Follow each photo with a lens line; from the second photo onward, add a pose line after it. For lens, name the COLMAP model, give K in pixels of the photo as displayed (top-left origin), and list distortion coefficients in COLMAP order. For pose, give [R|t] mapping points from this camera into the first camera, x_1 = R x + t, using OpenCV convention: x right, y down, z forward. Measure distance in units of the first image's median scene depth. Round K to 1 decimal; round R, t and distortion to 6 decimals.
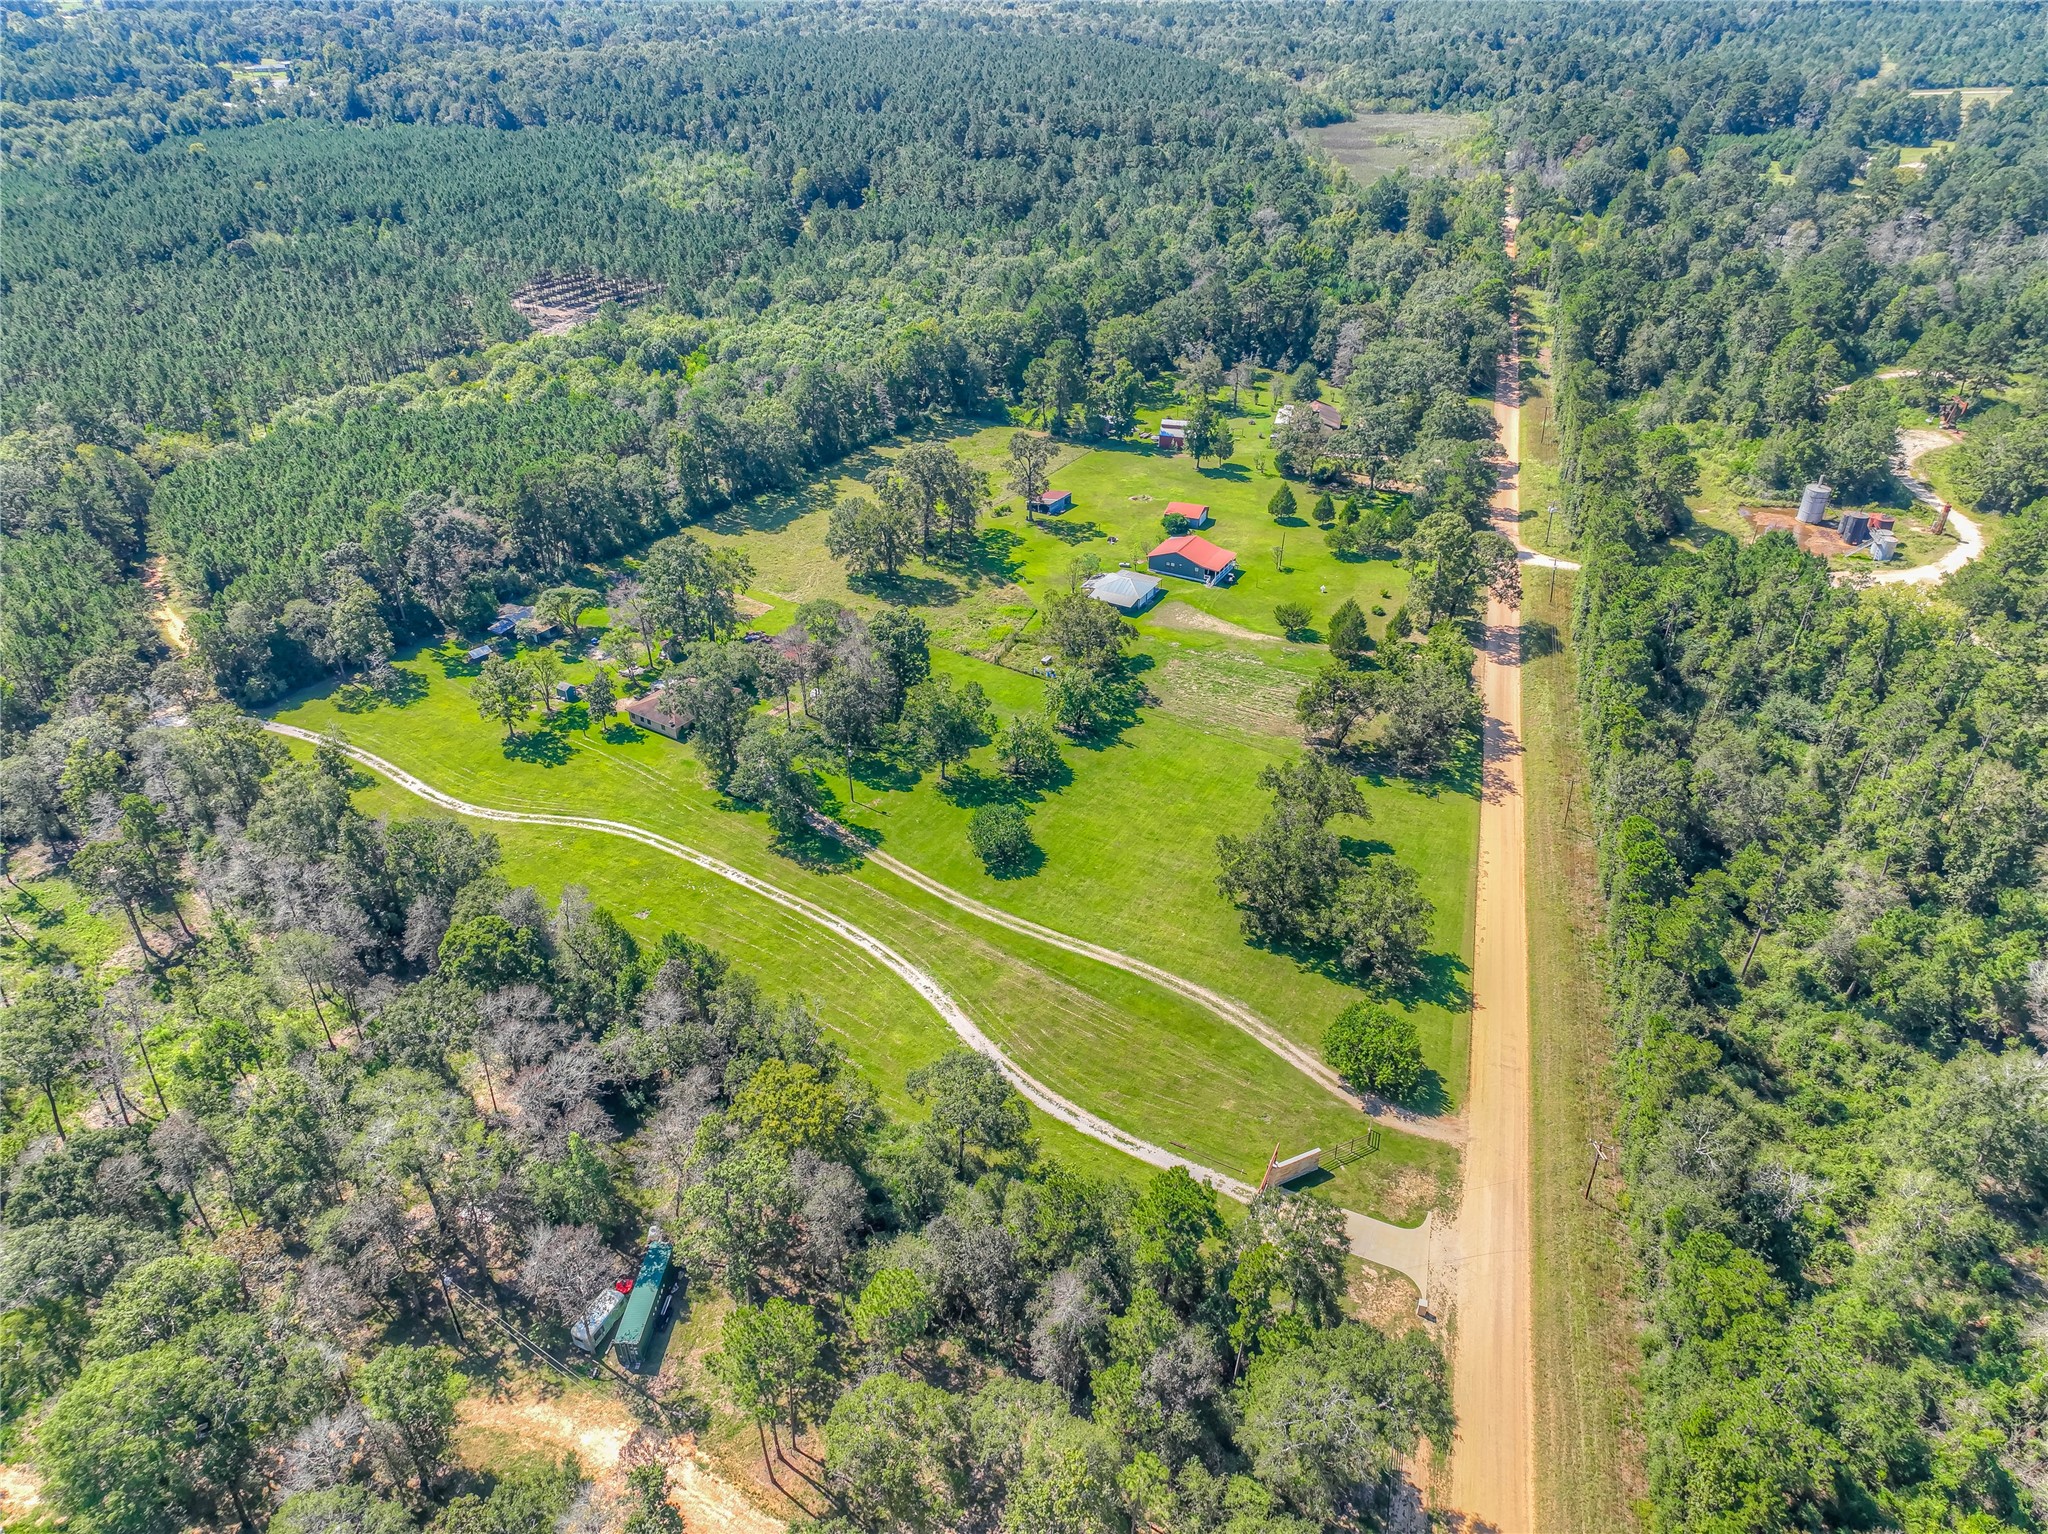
lens RADIAL K [[1437.4, 0, 1027.7], [0, 1437.4, 767.2], [0, 0, 1]] dist [0.005748, 0.027591]
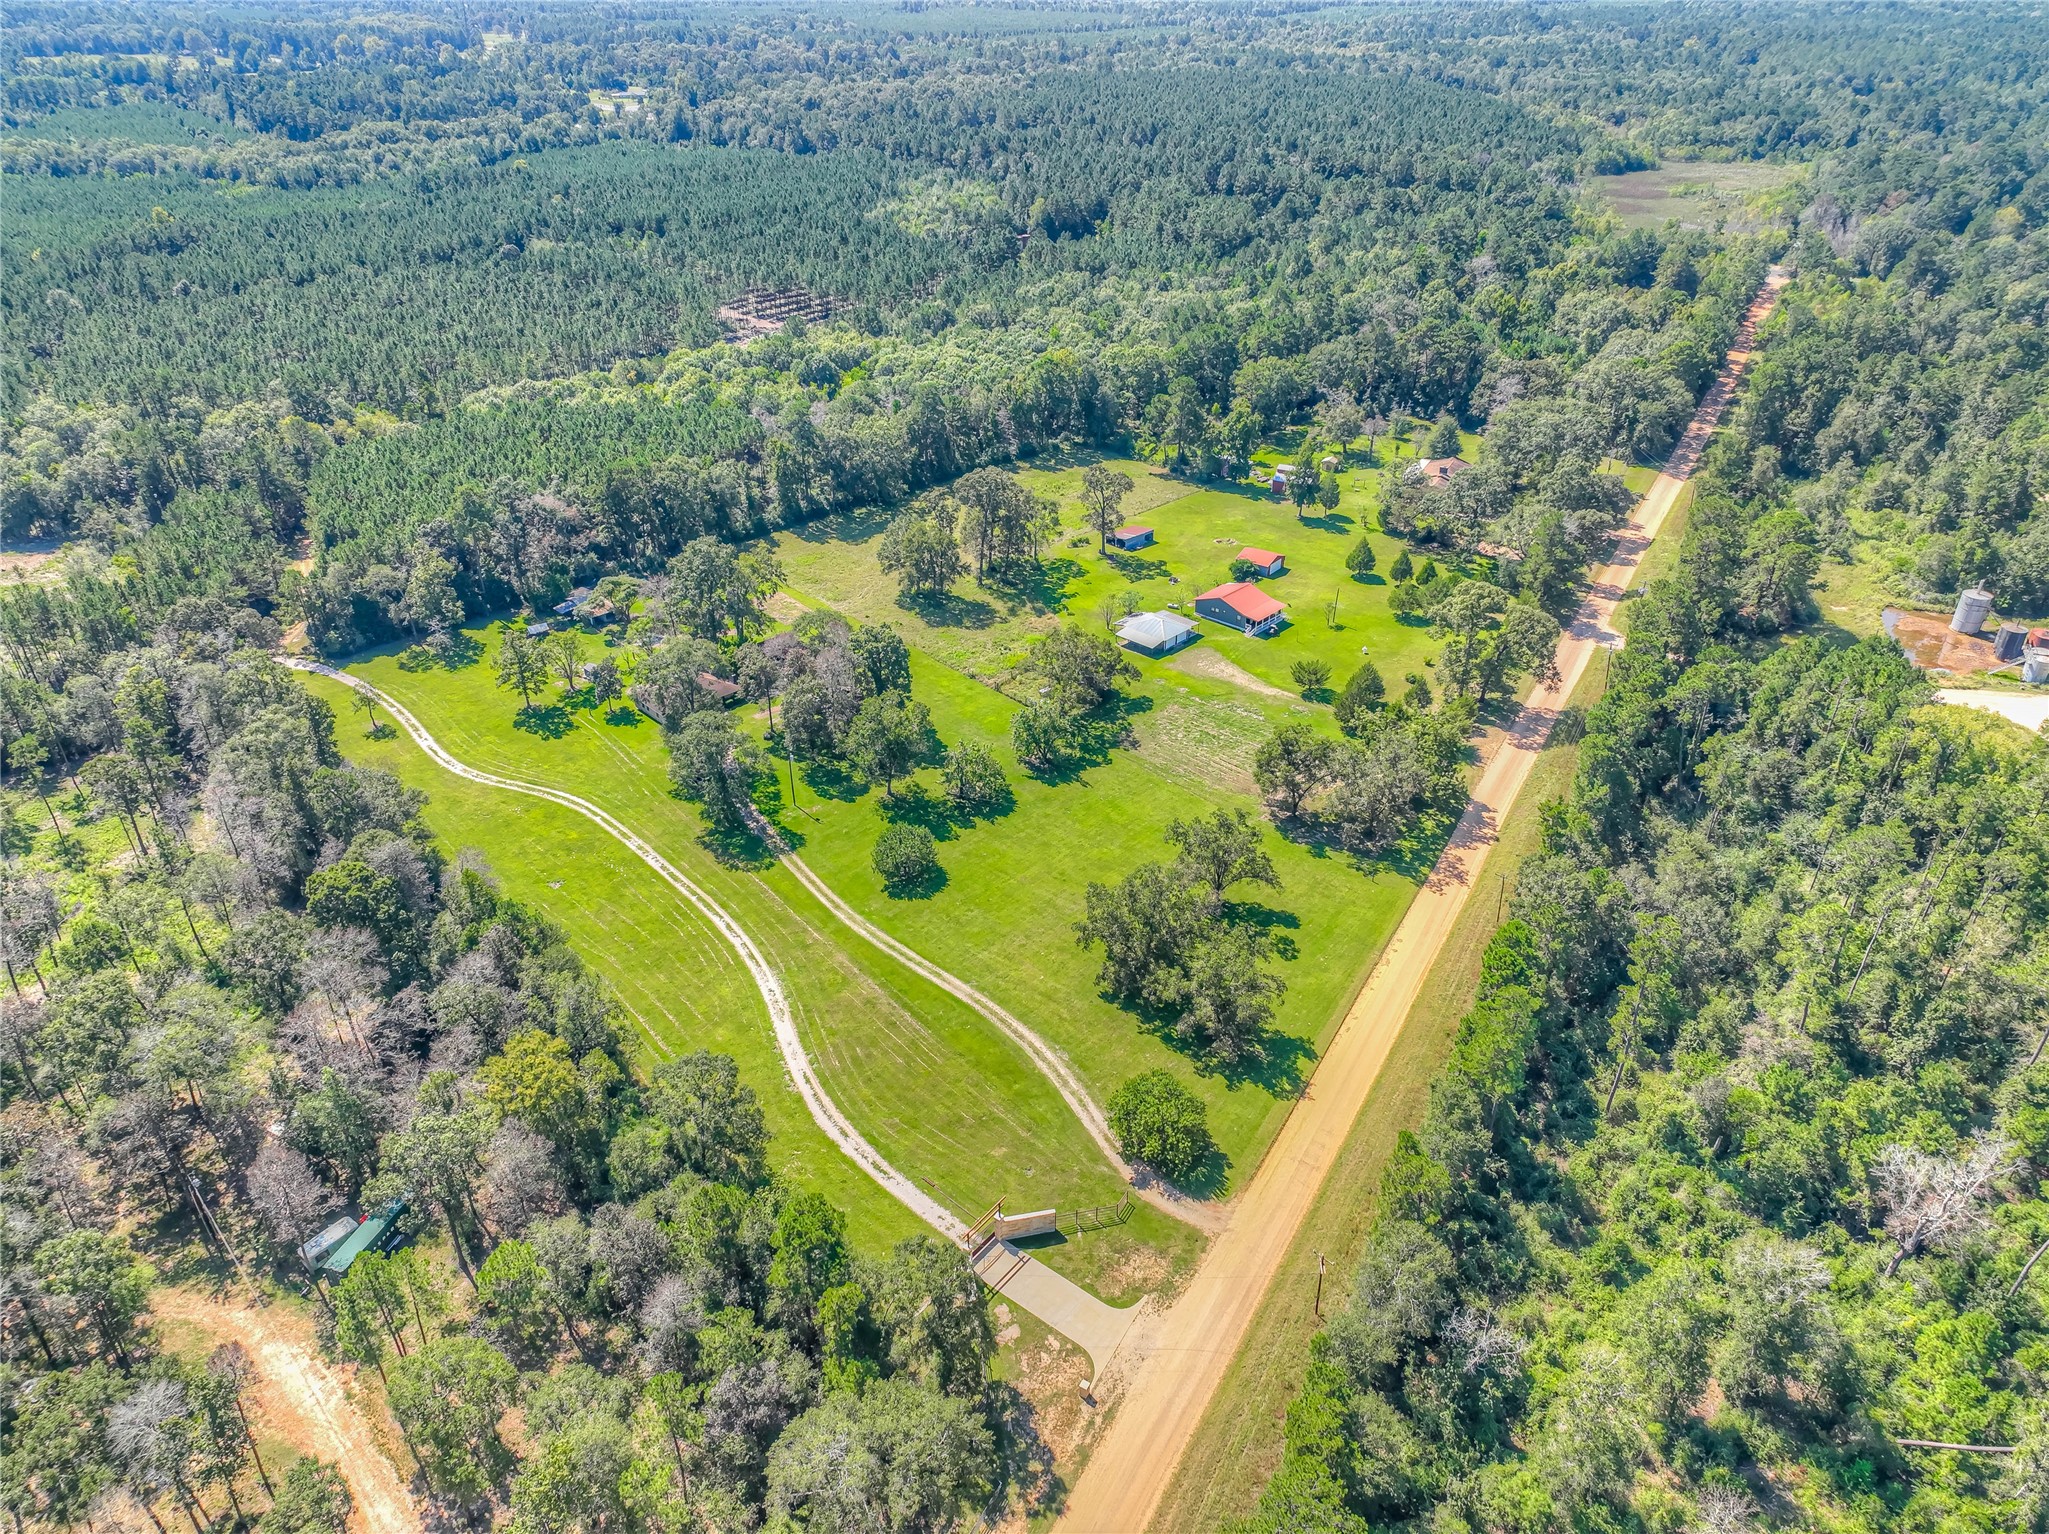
lens RADIAL K [[1438.1, 0, 1018.6], [0, 1438.1, 765.8], [0, 0, 1]] dist [0.005748, 0.027591]
pose [[0.971742, 0.117045, -0.204981, 0.170611], [-0.121329, 0.992577, -0.008416, -0.010487], [0.202474, 0.033048, 0.978730, 0.017540]]
